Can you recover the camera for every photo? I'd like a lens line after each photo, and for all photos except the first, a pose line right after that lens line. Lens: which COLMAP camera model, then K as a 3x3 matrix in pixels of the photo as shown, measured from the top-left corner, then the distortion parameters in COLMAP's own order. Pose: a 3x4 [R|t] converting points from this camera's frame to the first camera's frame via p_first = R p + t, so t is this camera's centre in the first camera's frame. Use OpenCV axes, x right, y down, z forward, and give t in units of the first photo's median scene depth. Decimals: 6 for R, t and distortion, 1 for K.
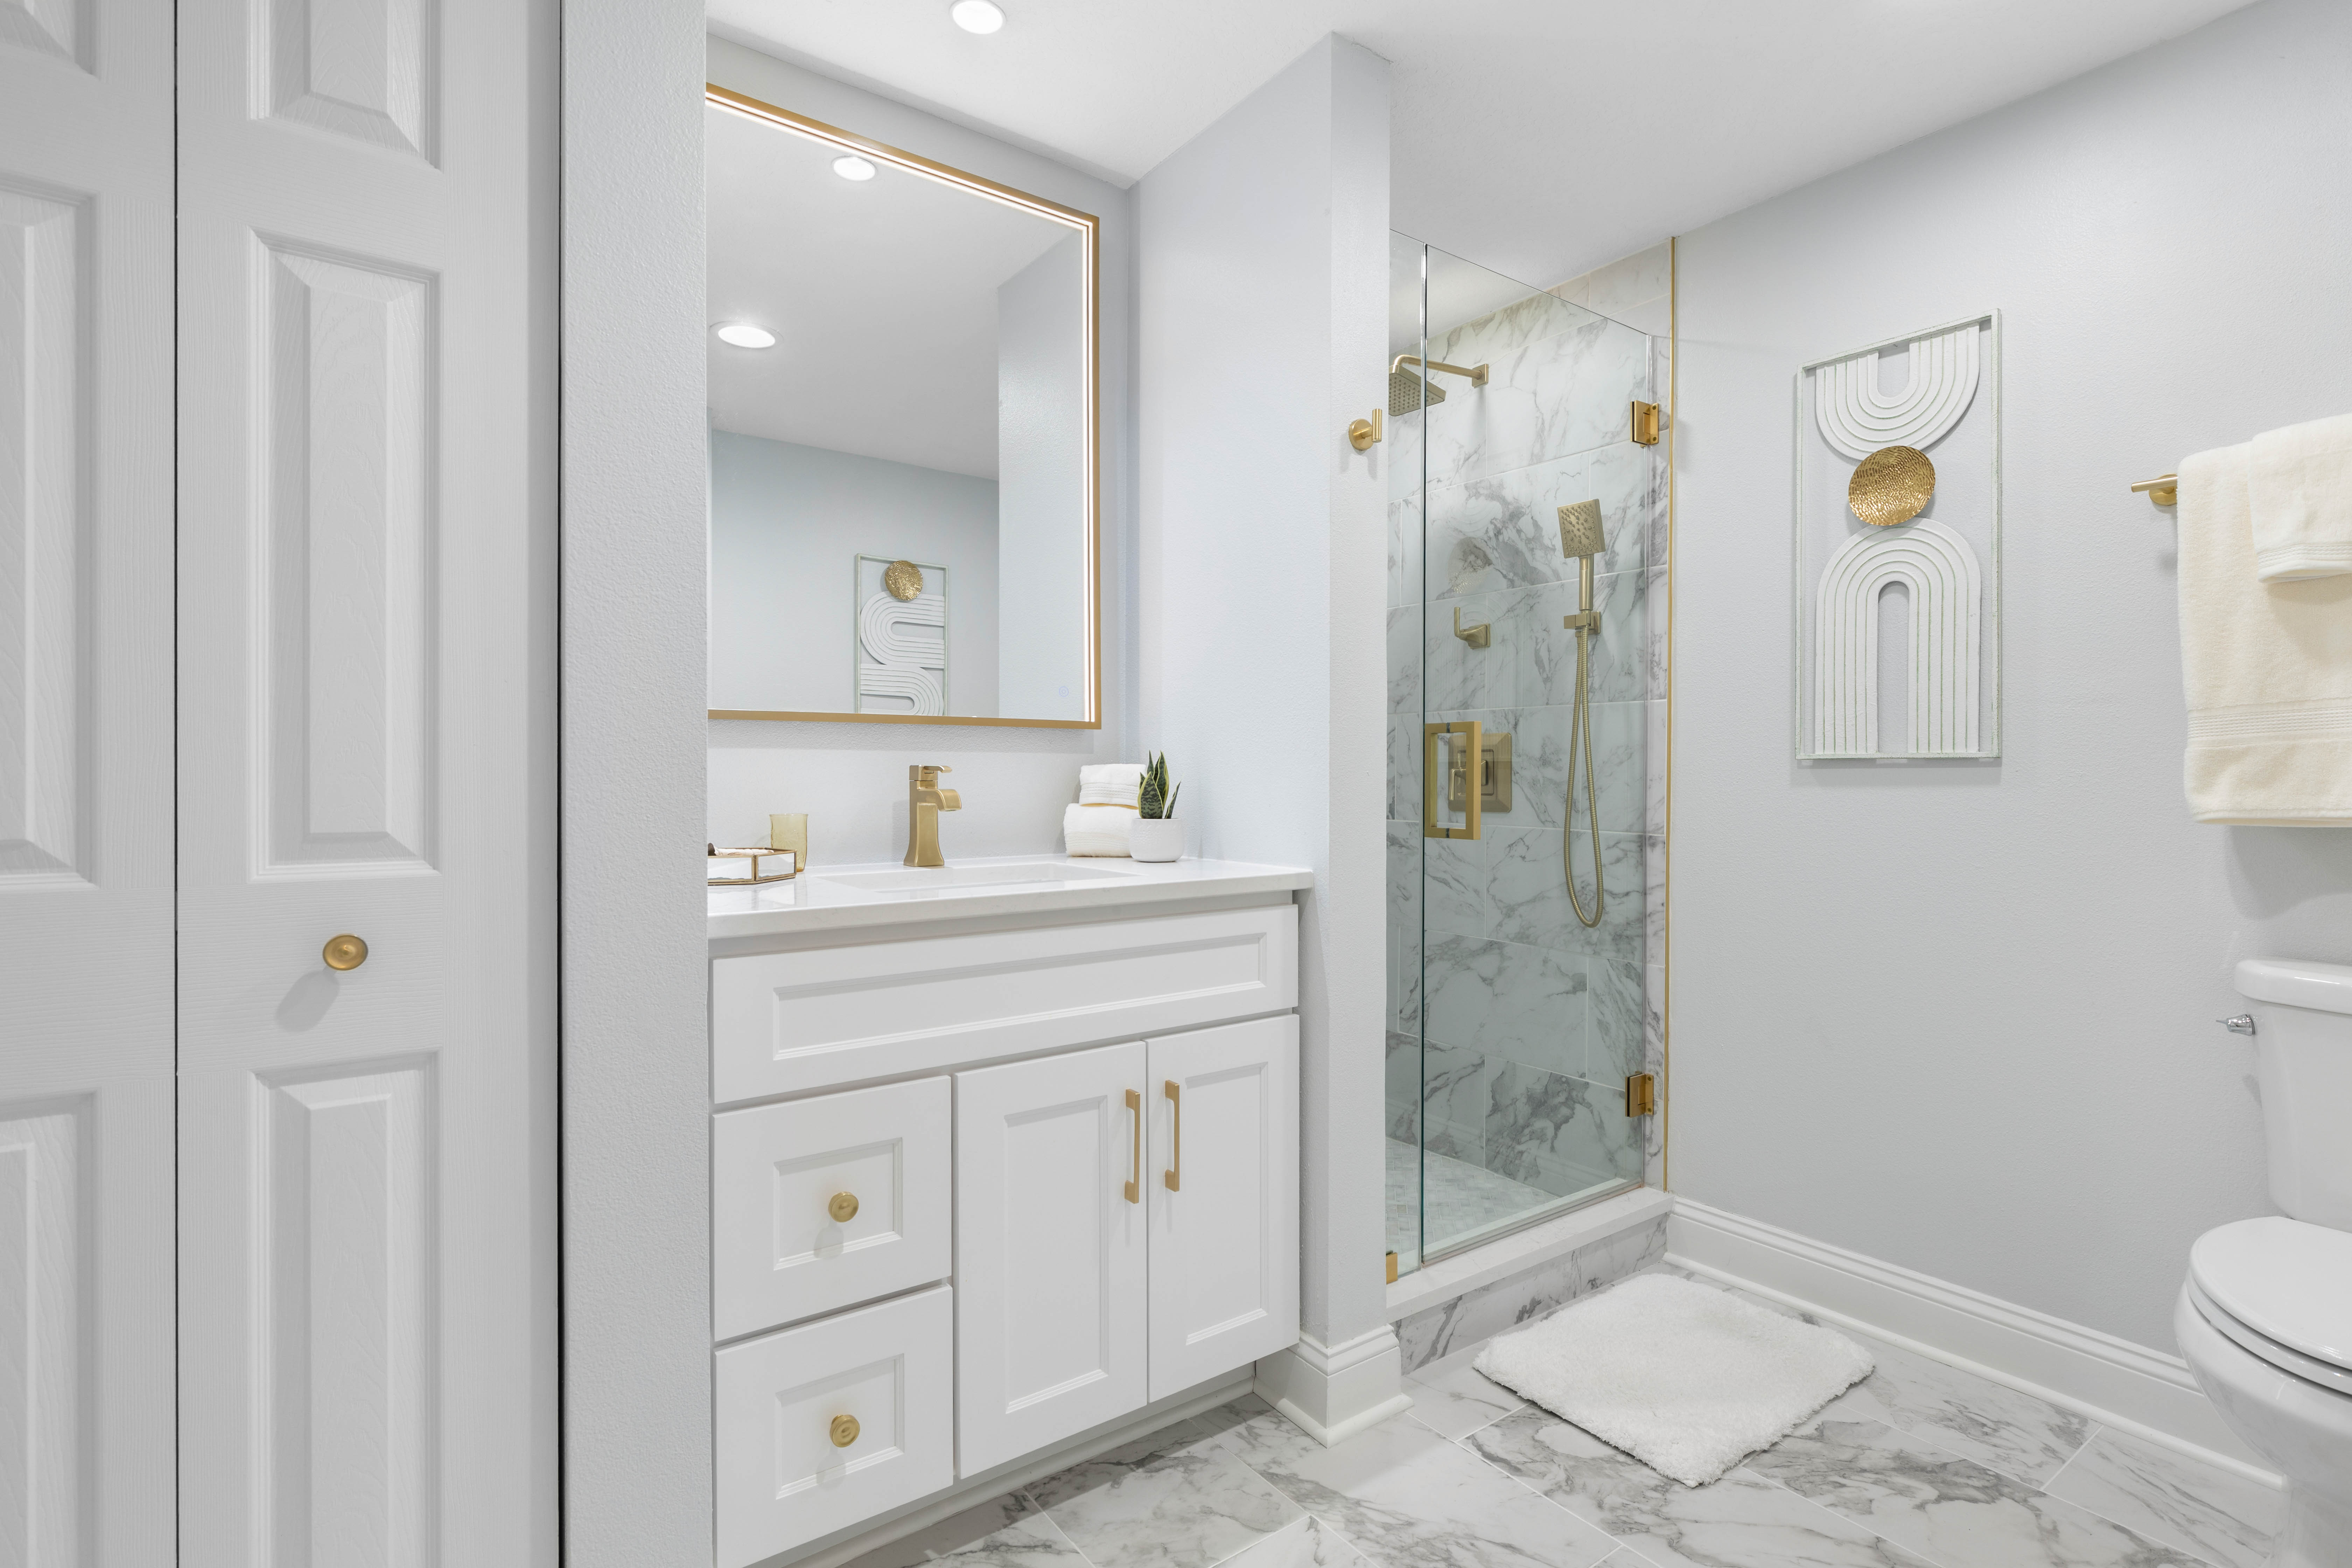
lens RADIAL K [[1113.1, 0, 1193.1], [0, 1113.1, 783.5], [0, 0, 1]] dist [-0.004094, -0.000036]
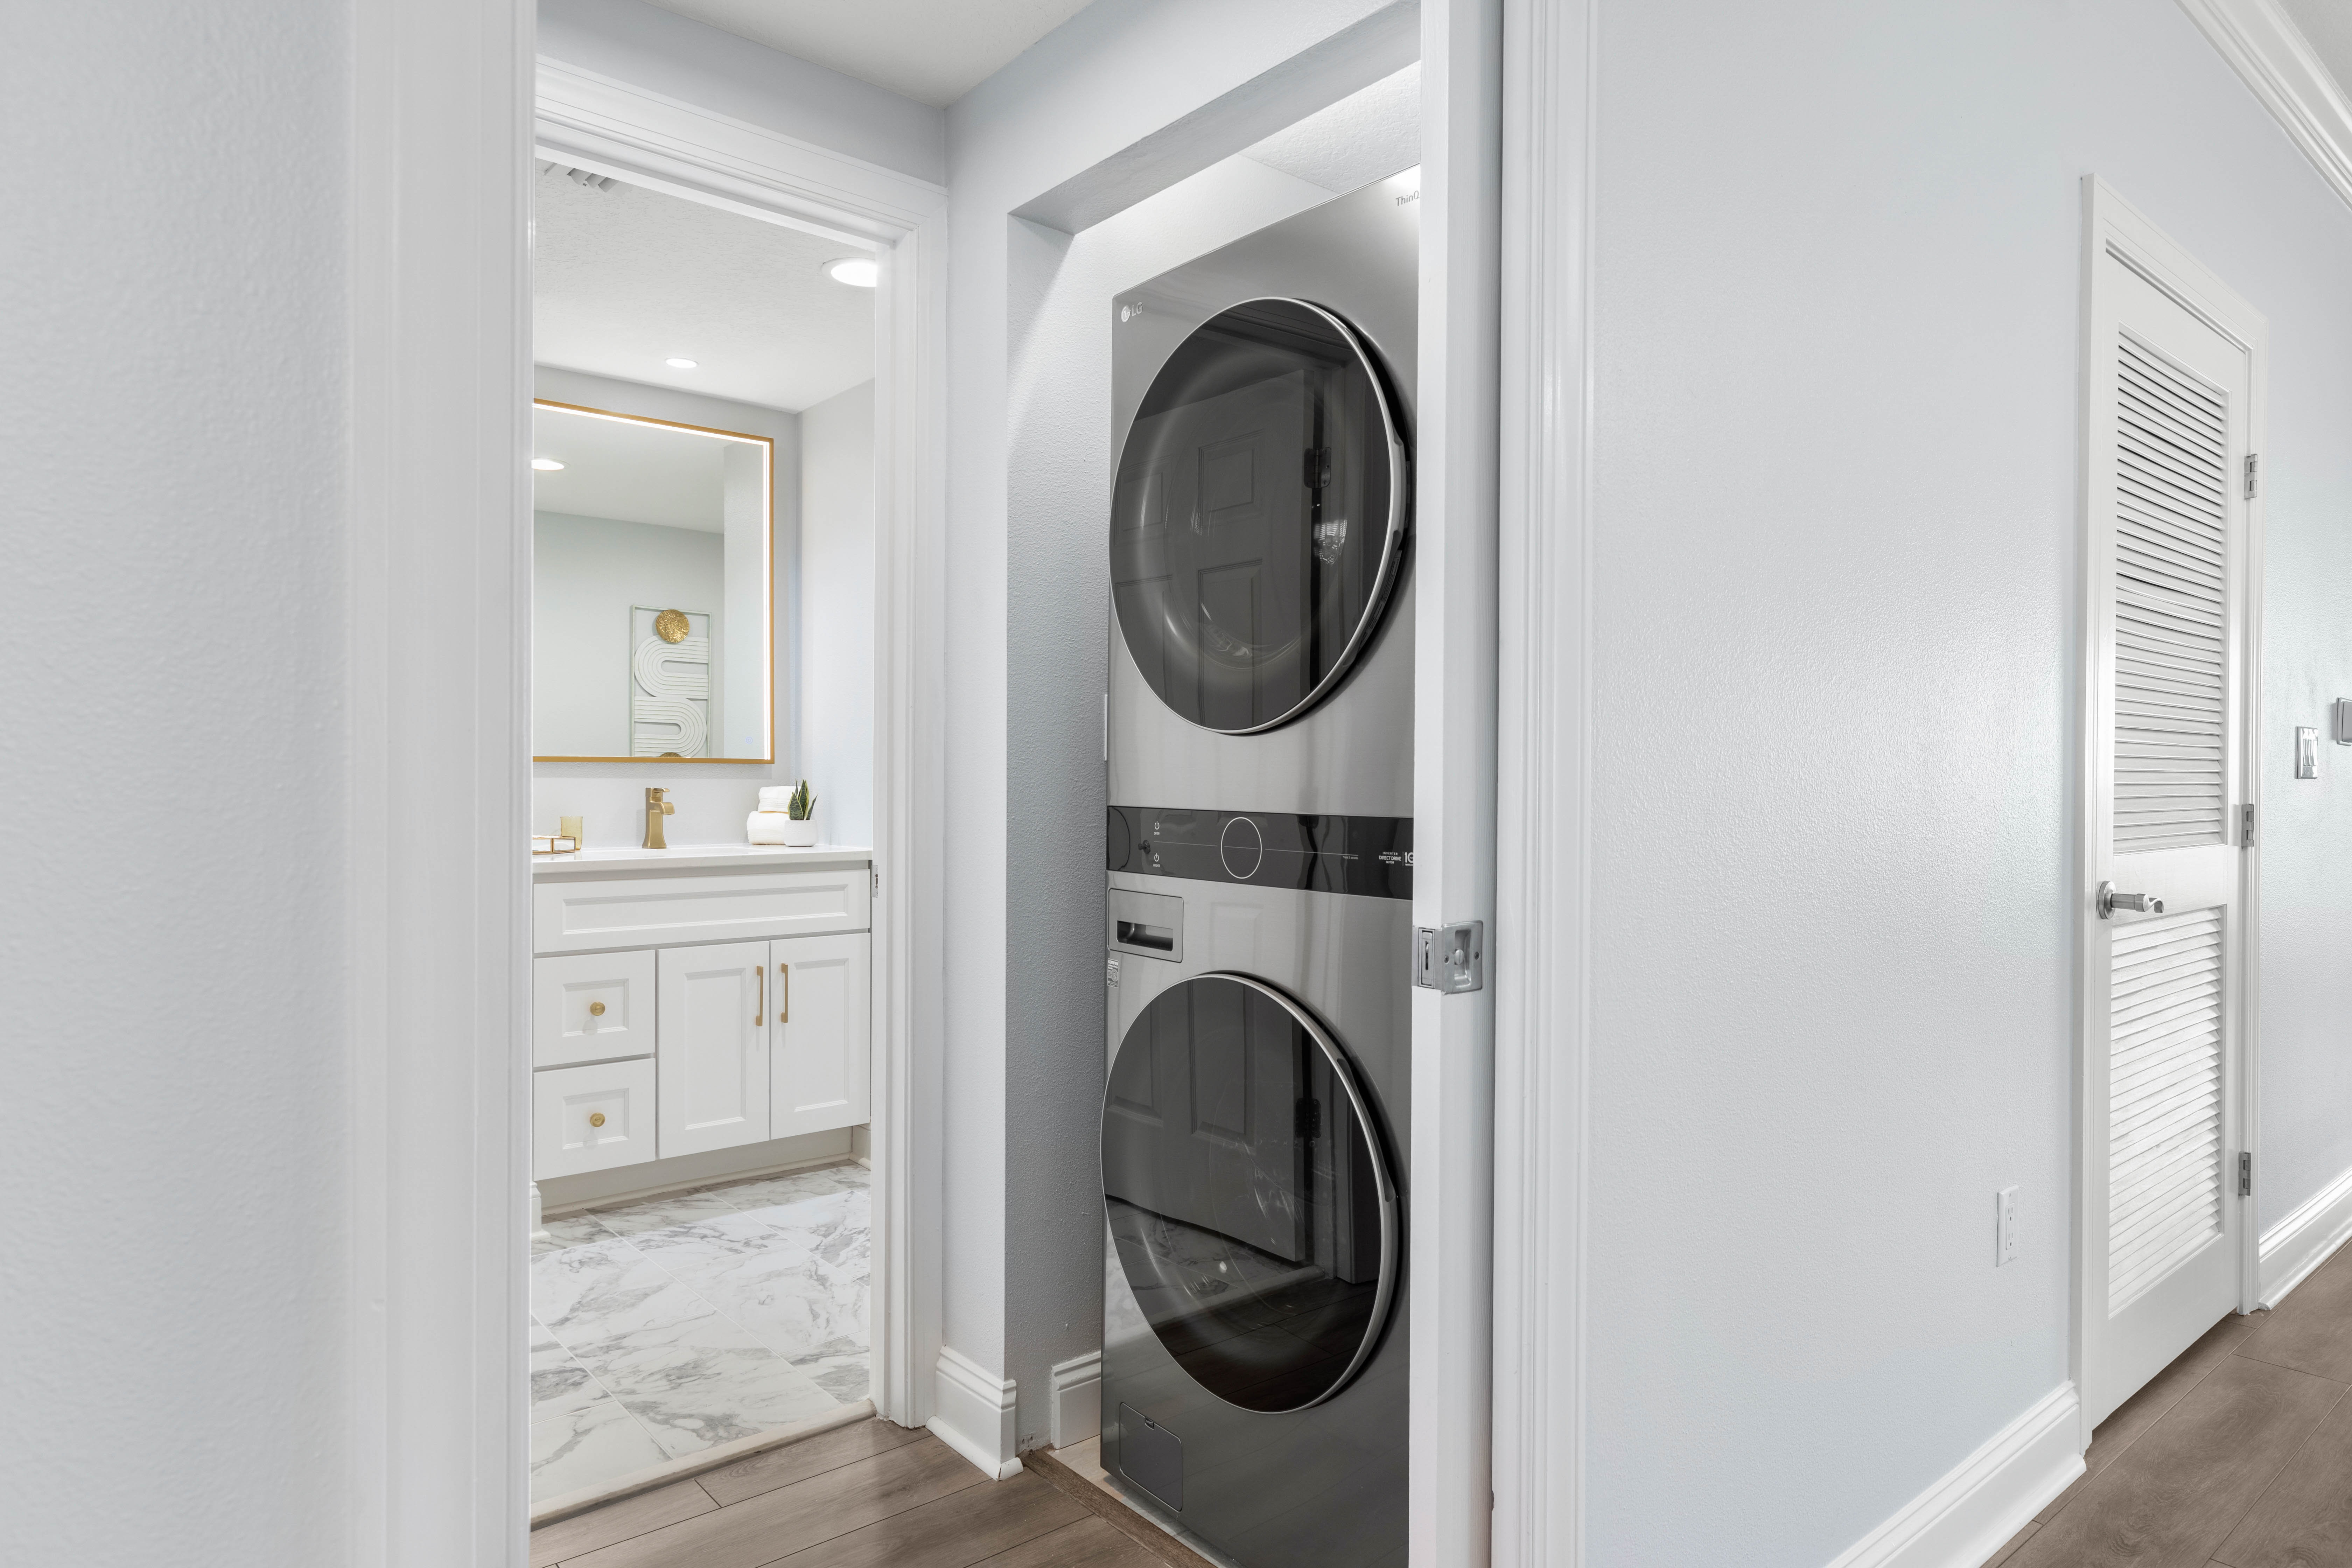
lens RADIAL K [[1422.3, 0, 1162.5], [0, 1422.3, 781.9], [0, 0, 1]] dist [-0.004194, -0.000550]
pose [[0.999052, 0.002648, 0.043446, 0.454420], [-0.002266, 0.999958, -0.008836, -0.008565], [-0.043467, 0.008730, 0.999017, -1.237722]]
